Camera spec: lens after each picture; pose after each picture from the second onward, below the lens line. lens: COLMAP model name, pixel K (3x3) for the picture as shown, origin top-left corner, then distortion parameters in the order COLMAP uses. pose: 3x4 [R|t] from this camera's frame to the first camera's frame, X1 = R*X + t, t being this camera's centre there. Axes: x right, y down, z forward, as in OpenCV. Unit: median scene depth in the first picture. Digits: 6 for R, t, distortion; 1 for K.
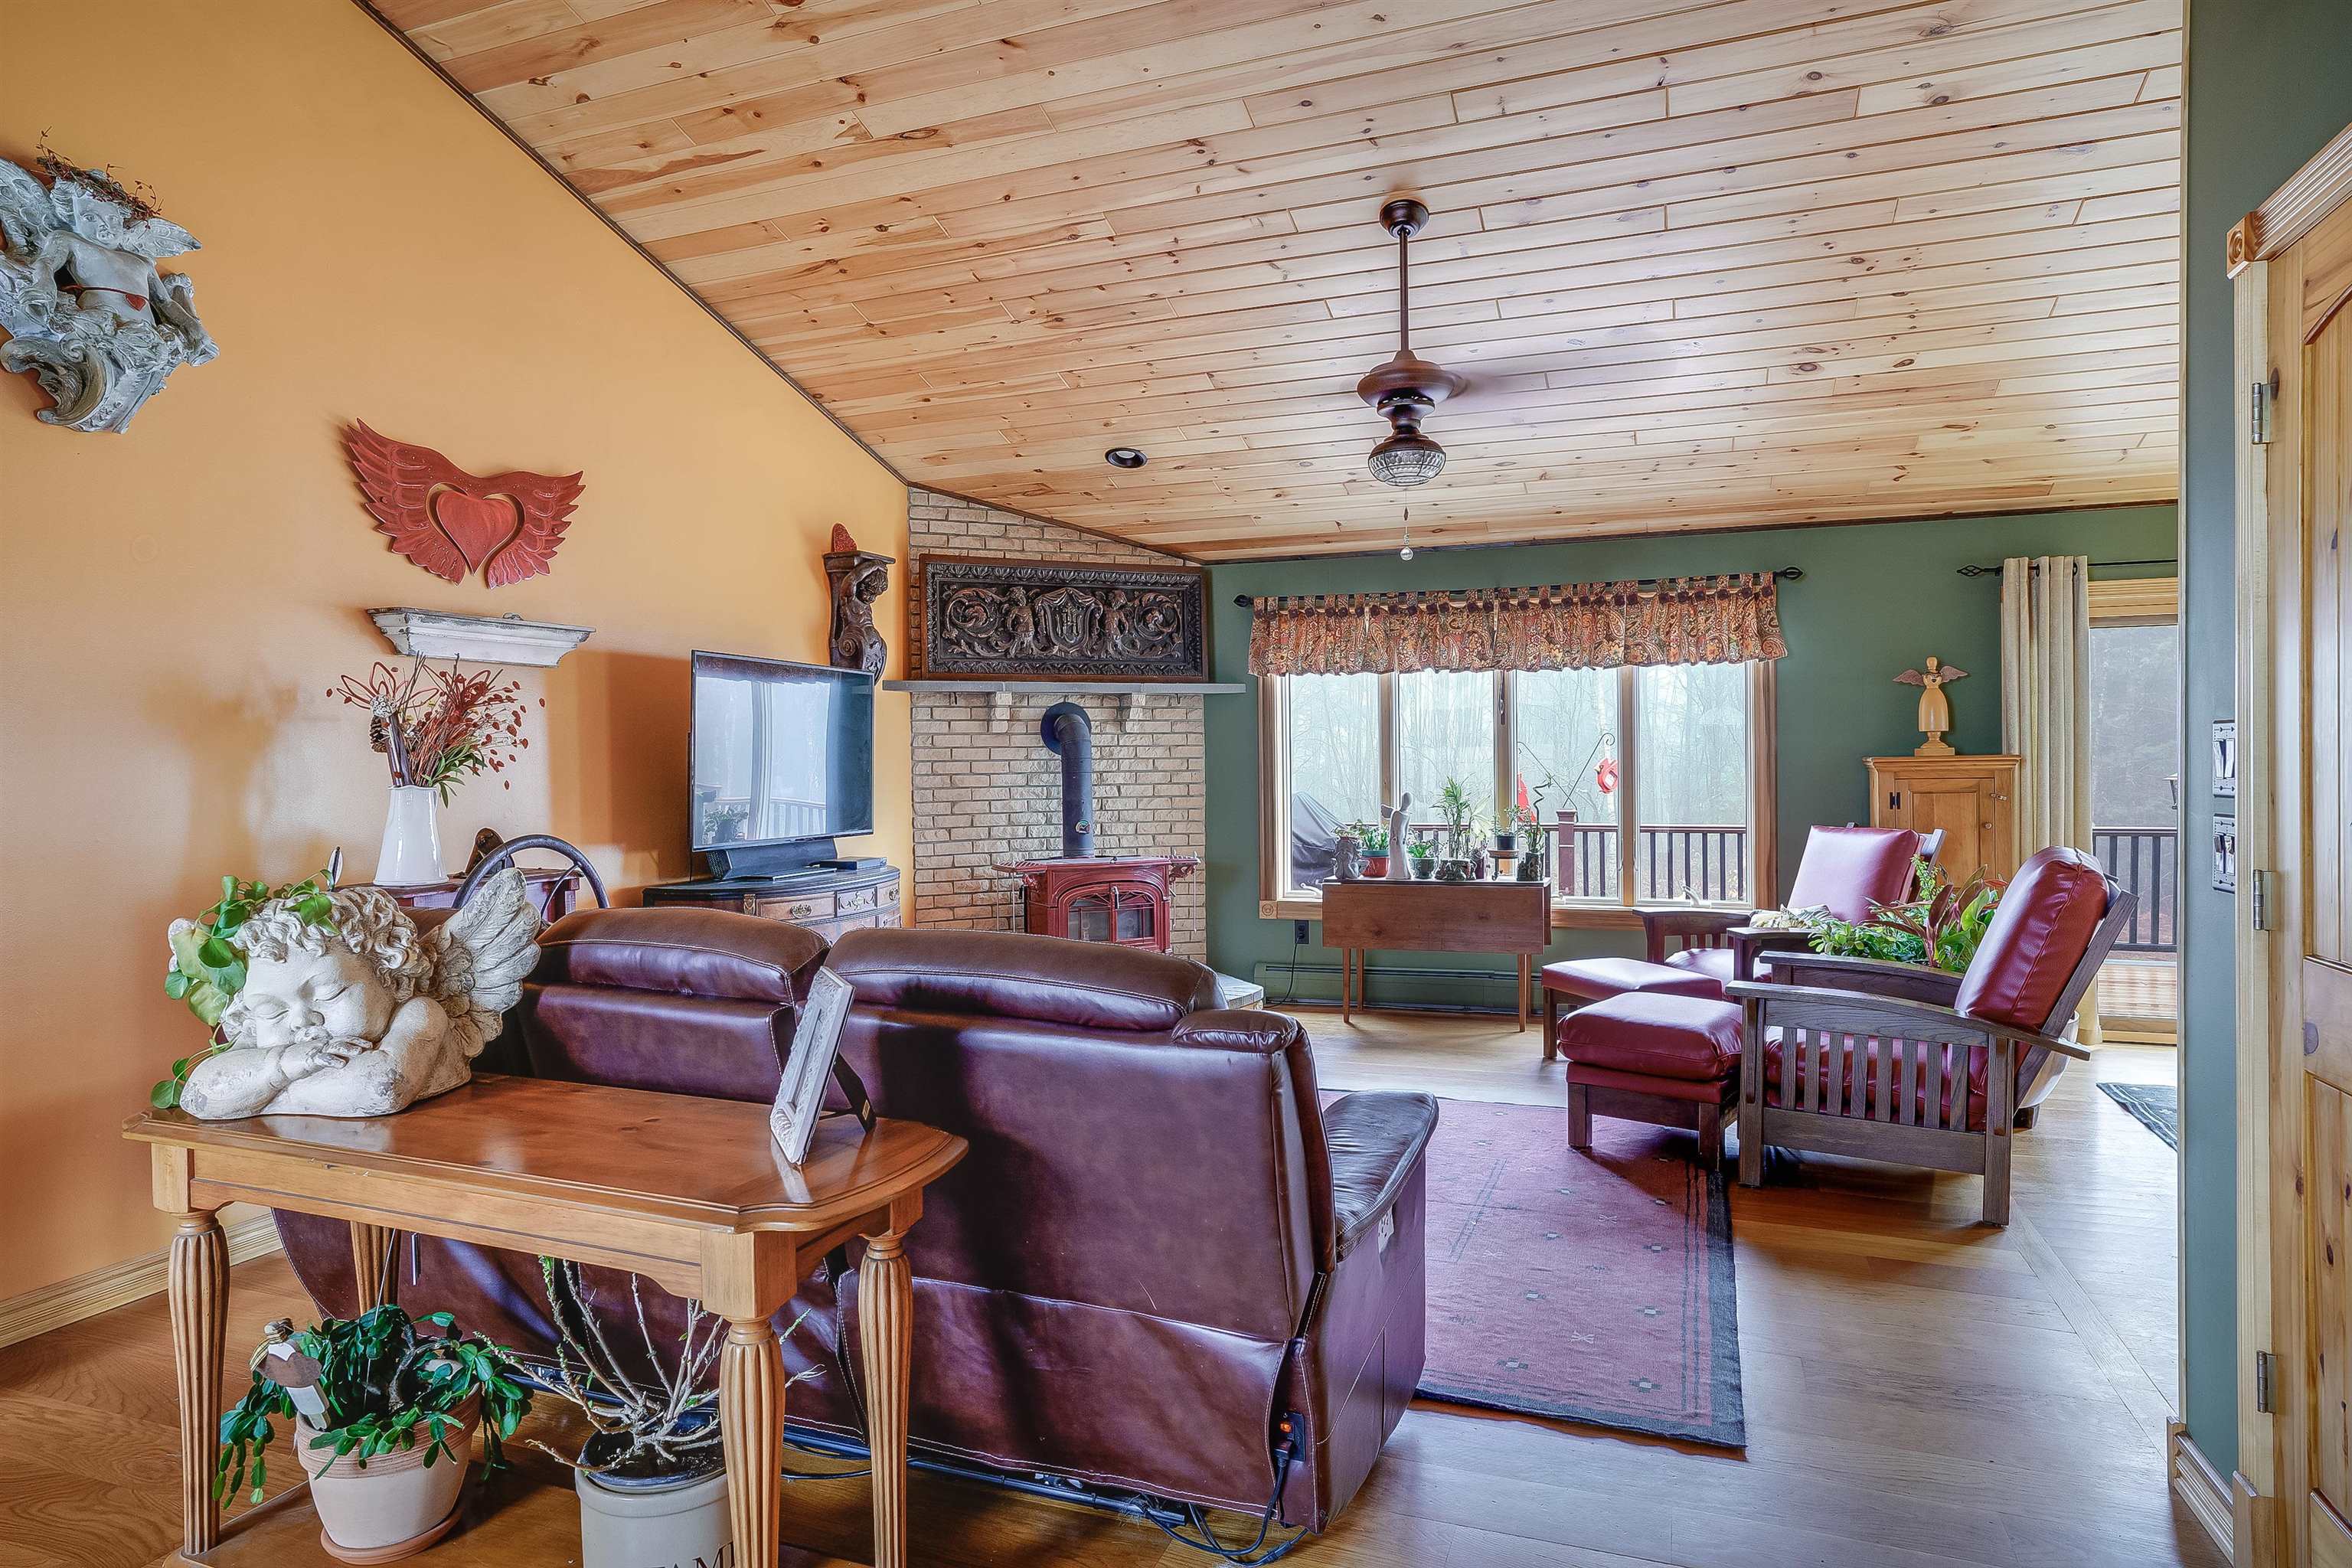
lens RADIAL K [[1352.8, 0, 1176.0], [0, 1352.8, 772.8], [0, 0, 1]] dist [-0.044047, 0.039025]
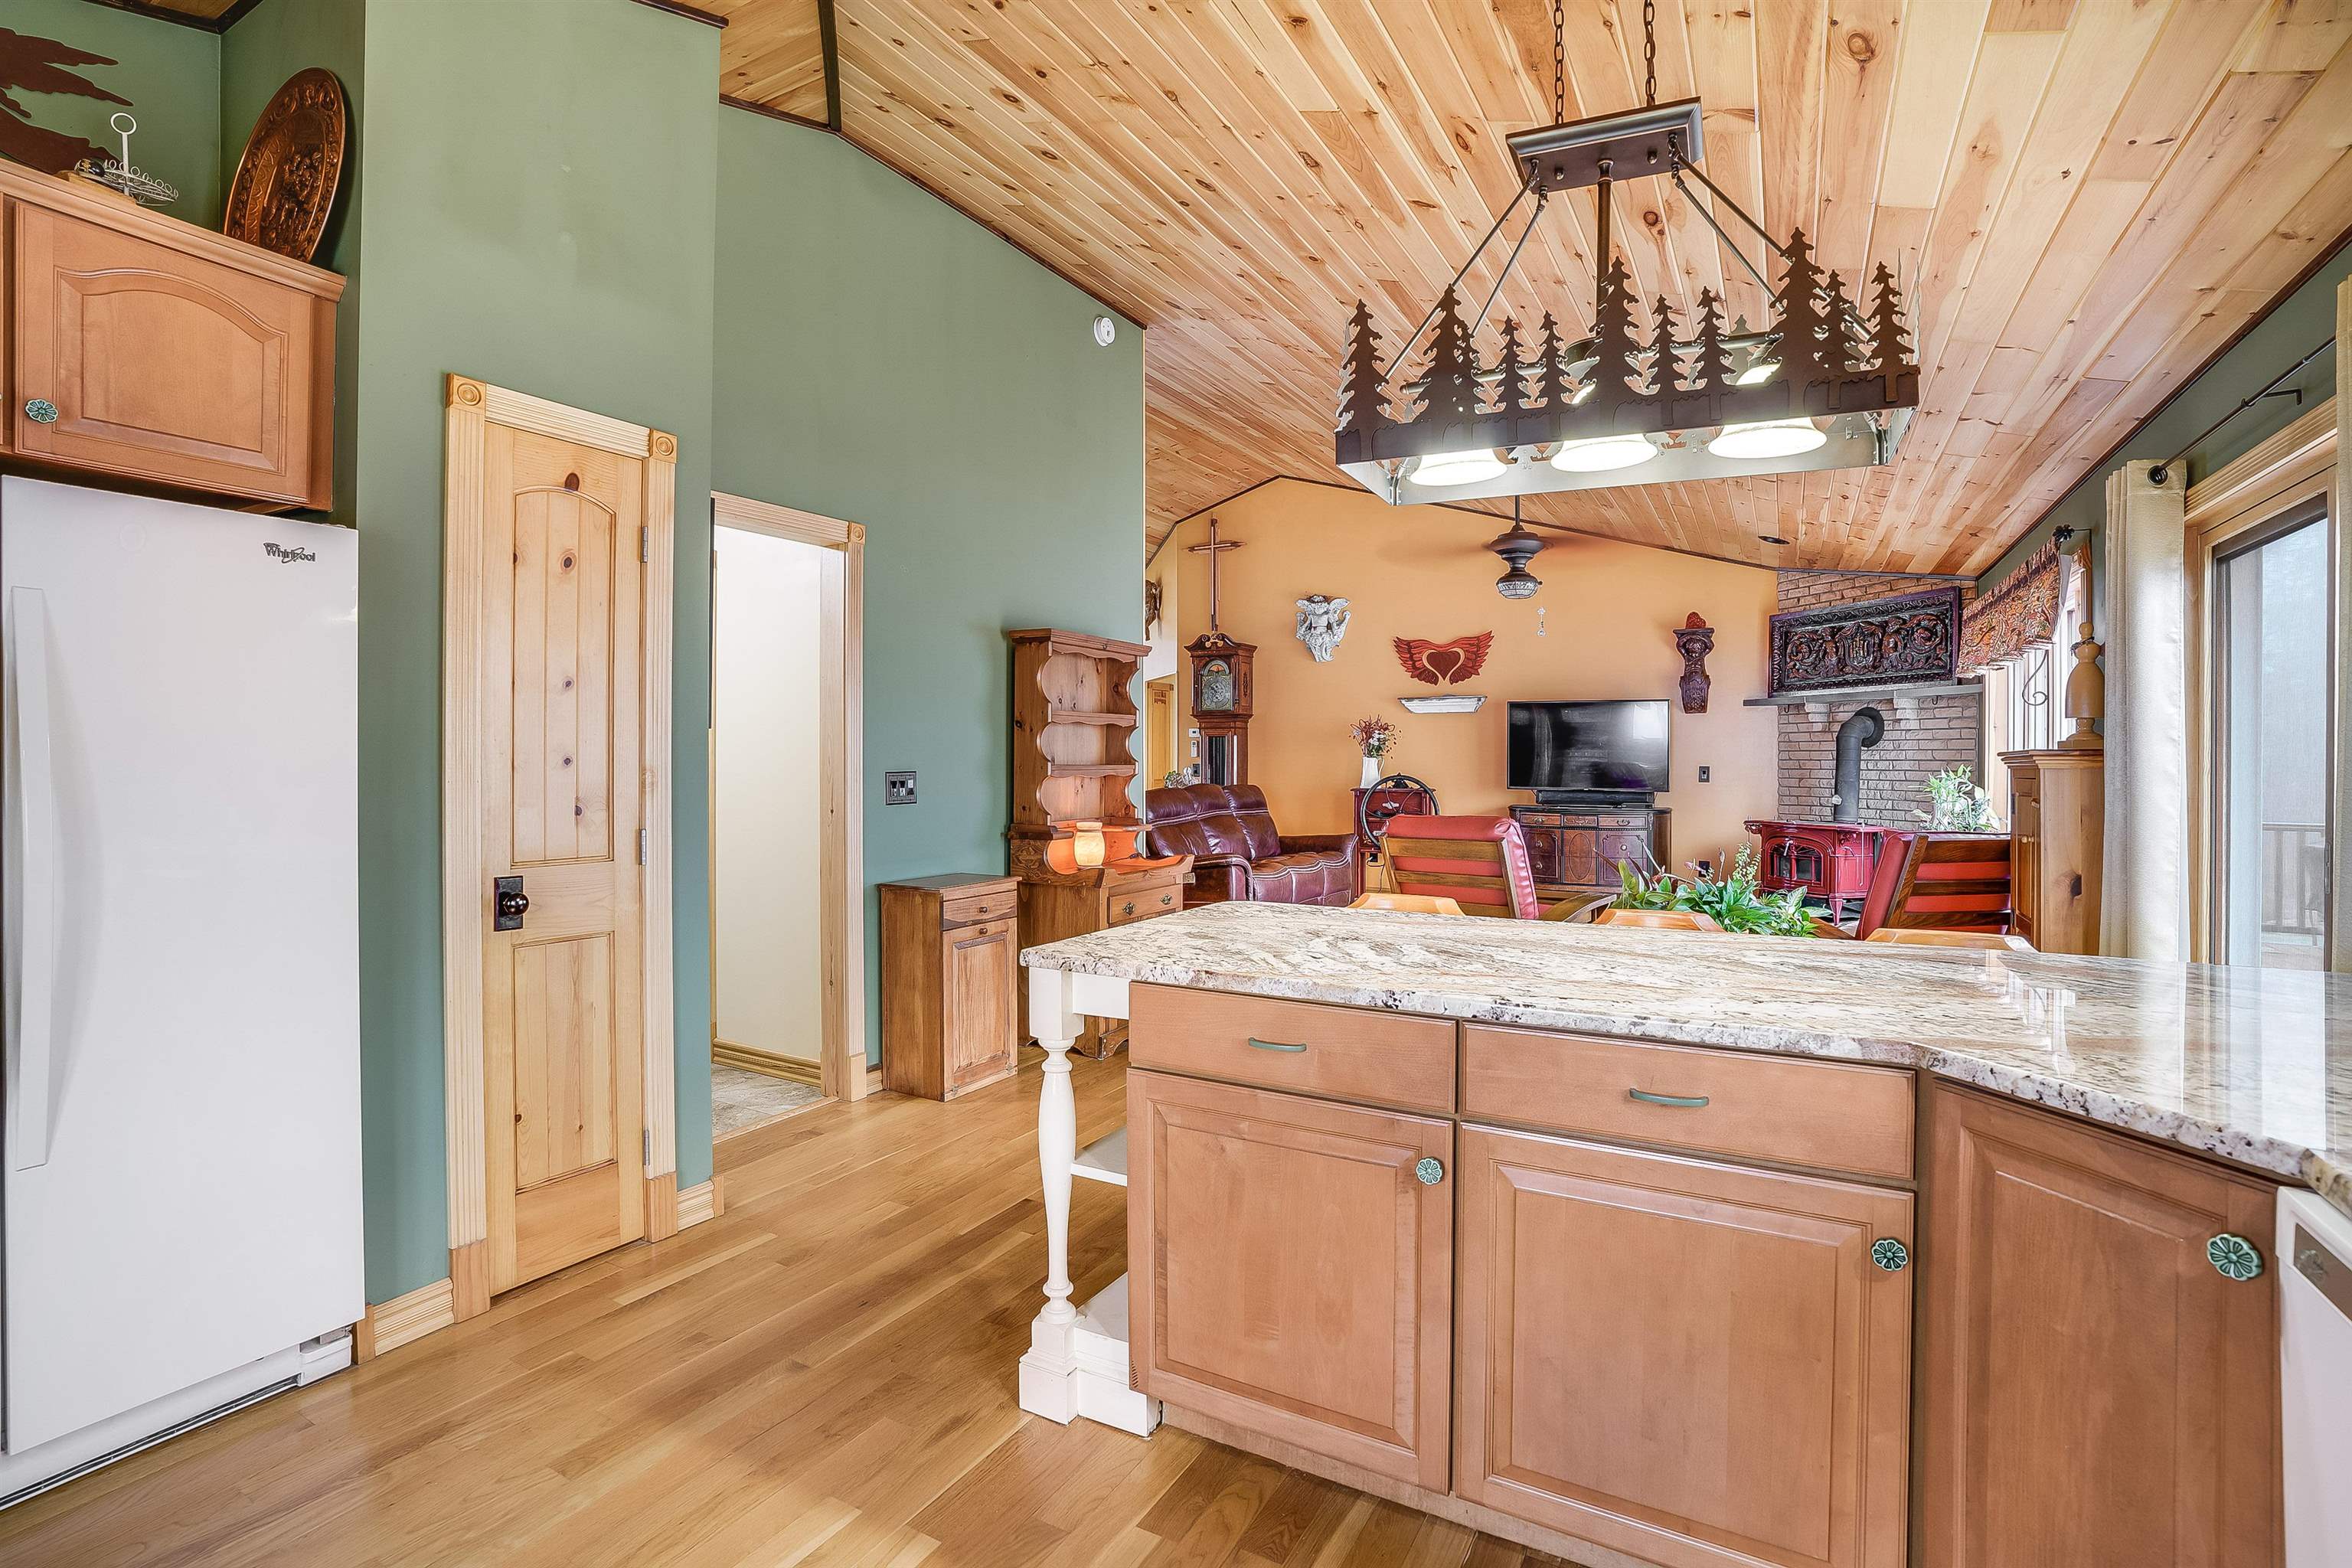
lens RADIAL K [[1094.5, 0, 1179.5], [0, 1094.5, 767.2], [0, 0, 1]] dist [-0.055659, 0.022787]
pose [[-0.155222, 0.020177, -0.987673, 1.102878], [-0.012356, 0.999674, 0.022364, -0.008752], [0.987802, 0.015675, -0.154922, 0.511595]]
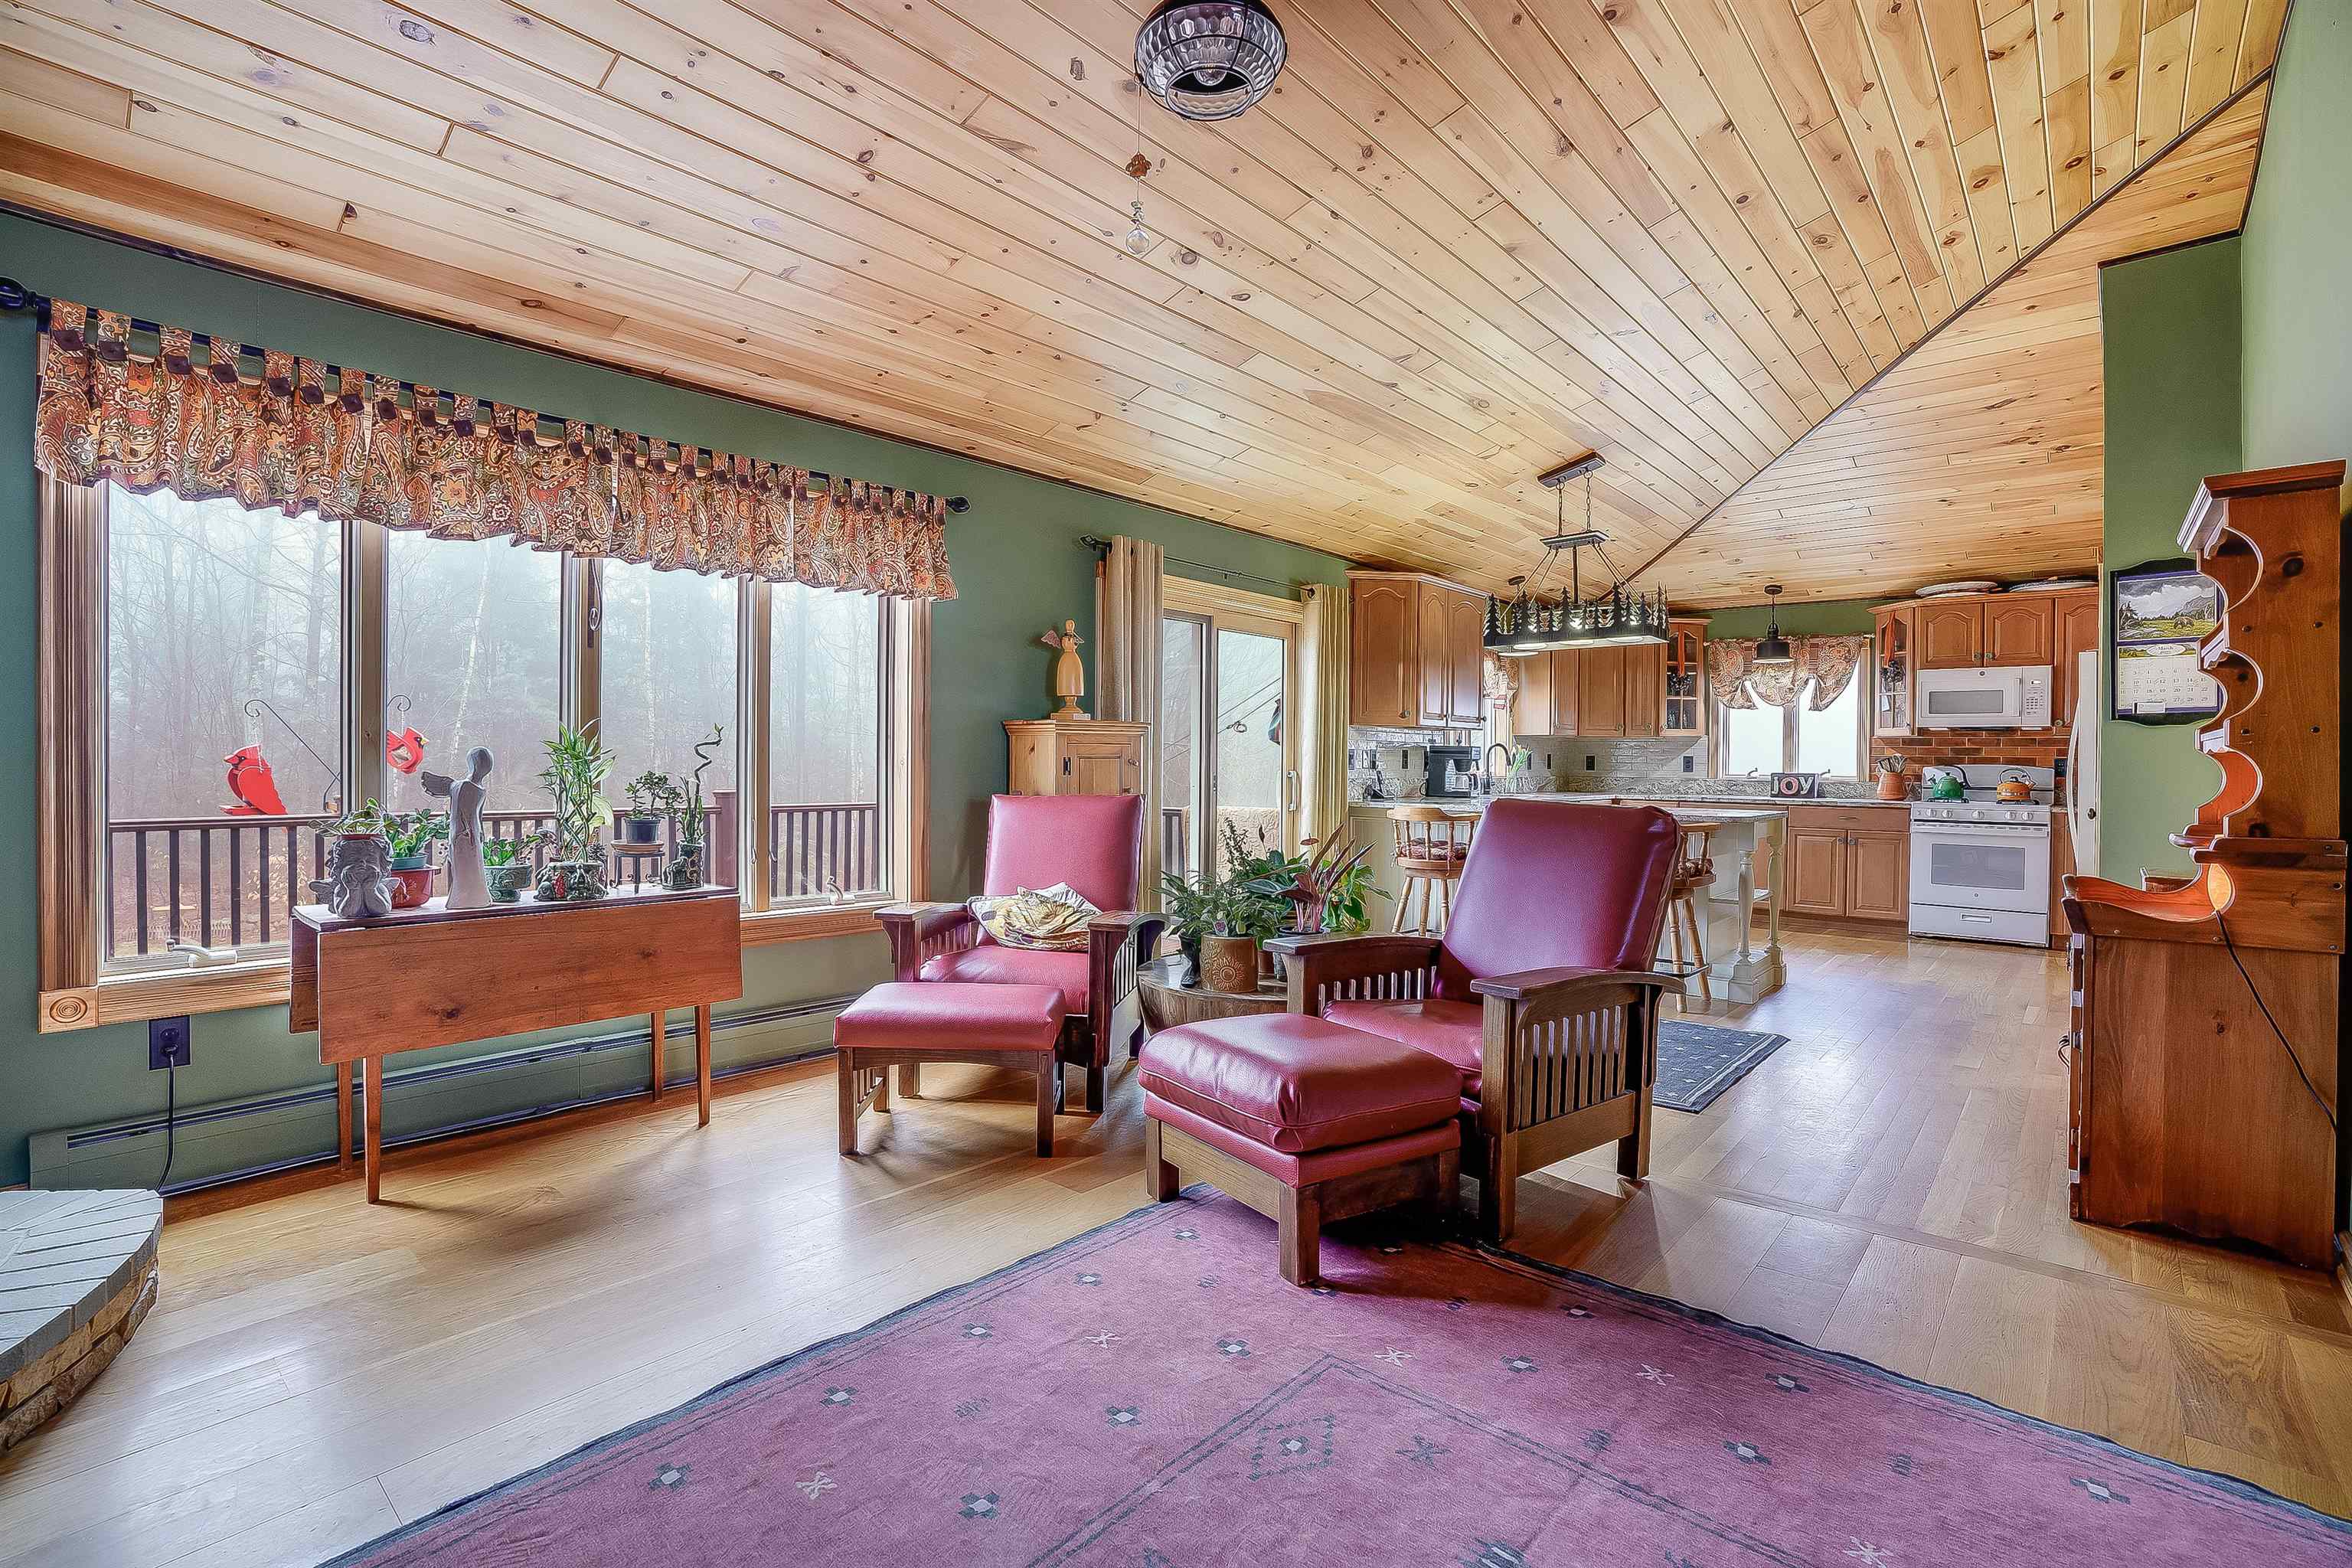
lens RADIAL K [[1094.5, 0, 1179.5], [0, 1094.5, 767.2], [0, 0, 1]] dist [-0.055659, 0.022787]
pose [[0.357228, 0.009257, 0.933971, -0.134934], [-0.003872, 0.999957, -0.008430, 0.024014], [-0.934009, -0.000605, 0.357249, 0.566160]]
